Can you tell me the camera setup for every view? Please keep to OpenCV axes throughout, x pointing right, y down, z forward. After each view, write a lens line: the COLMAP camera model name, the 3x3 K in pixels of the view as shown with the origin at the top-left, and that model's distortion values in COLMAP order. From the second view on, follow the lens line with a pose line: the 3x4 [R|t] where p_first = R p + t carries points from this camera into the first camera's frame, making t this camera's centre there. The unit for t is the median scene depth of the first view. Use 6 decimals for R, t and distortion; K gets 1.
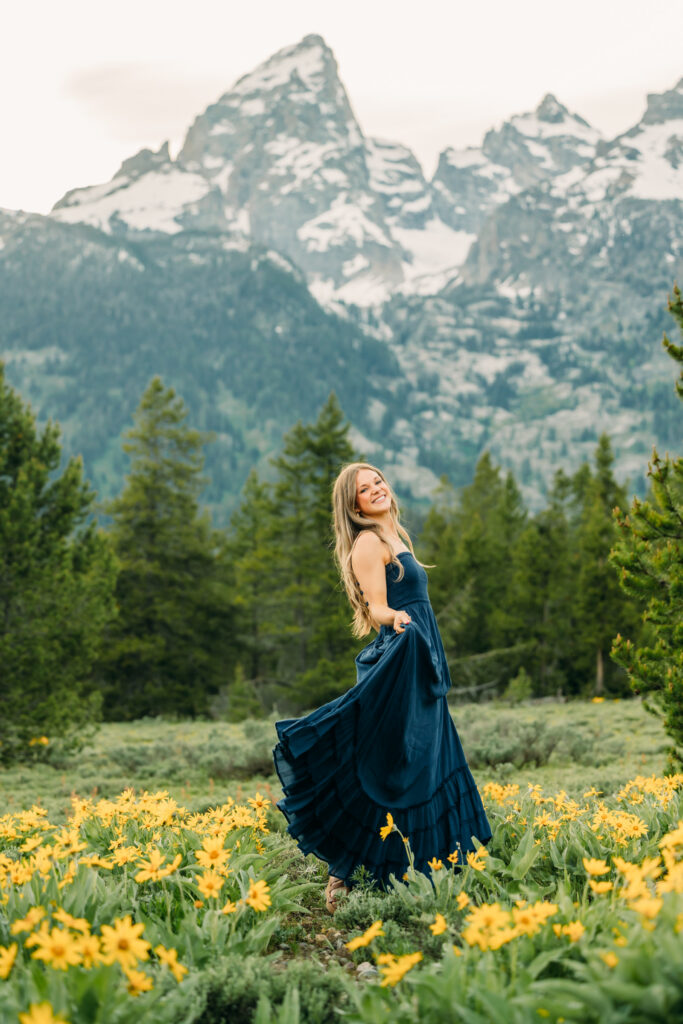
lens RADIAL K [[1871.0, 0, 374.9], [0, 1871.0, 563.3], [0, 0, 1]] dist [0.006528, 0.000000]
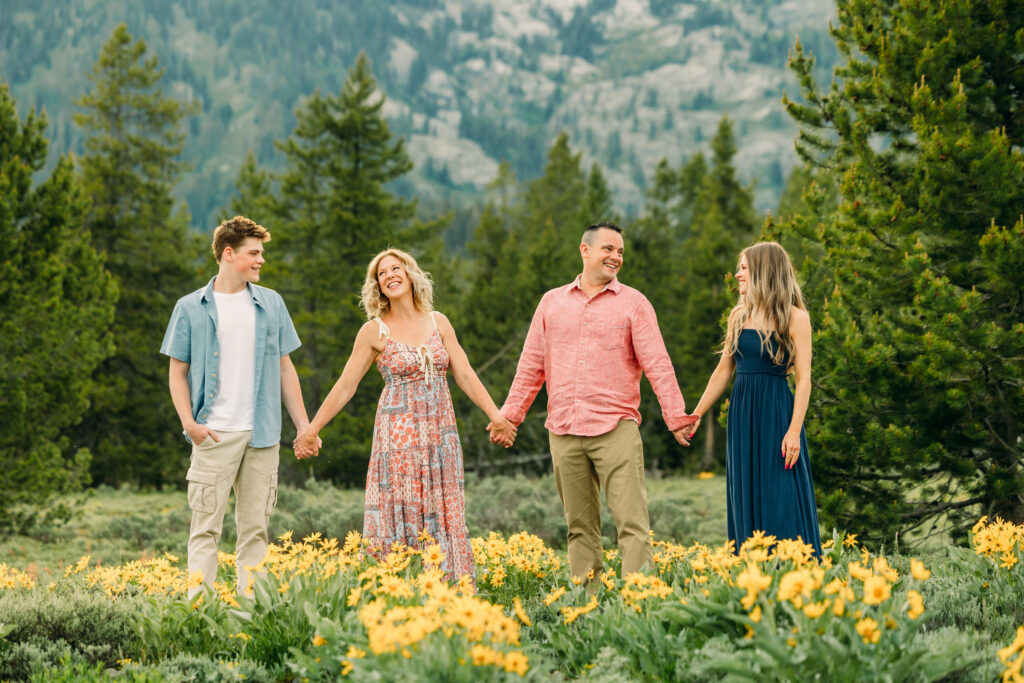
lens RADIAL K [[3164.5, 0, 521.0], [0, 3164.5, 344.0], [0, 0, 1]] dist [0.374857, 0.000000]
pose [[0.997995, 0.024491, 0.058368, -0.028565], [-0.026233, 0.999227, 0.029274, -0.013887], [-0.057606, -0.030747, 0.997866, -0.246135]]
